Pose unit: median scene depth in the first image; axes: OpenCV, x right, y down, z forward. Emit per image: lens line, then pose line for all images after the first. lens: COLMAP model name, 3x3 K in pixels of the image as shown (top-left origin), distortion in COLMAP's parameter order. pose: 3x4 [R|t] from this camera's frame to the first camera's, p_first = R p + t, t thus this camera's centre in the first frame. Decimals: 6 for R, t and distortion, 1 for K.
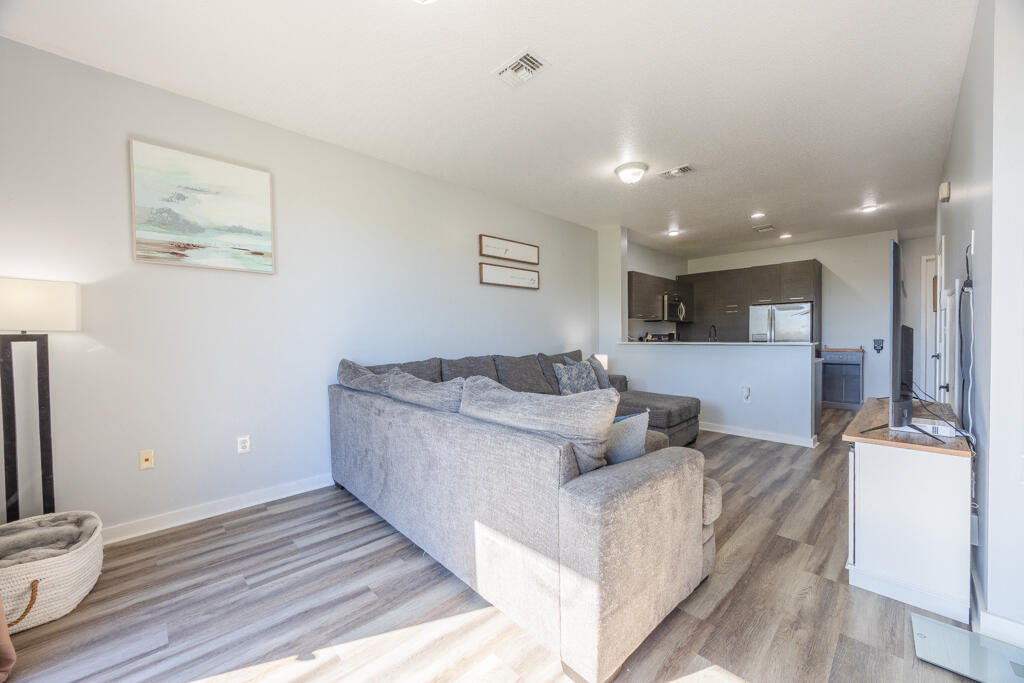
lens RADIAL K [[390.7, 0, 512.1], [0, 390.7, 342.4], [0, 0, 1]] dist [-0.000927, 0.000276]
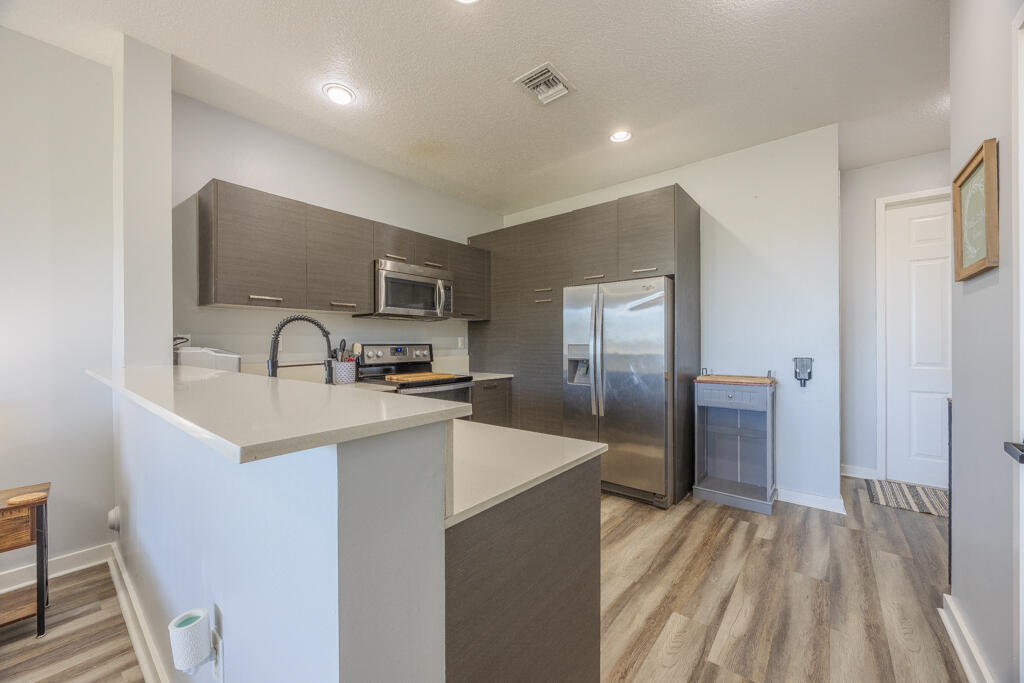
lens RADIAL K [[390.7, 0, 509.8], [0, 390.7, 341.3], [0, 0, 1]] dist [-0.000927, 0.000276]
pose [[0.994288, 0.006199, 0.106546, 0.681493], [-0.004996, 0.999921, -0.011551, -0.026467], [-0.106609, 0.010953, 0.994241, 0.723054]]
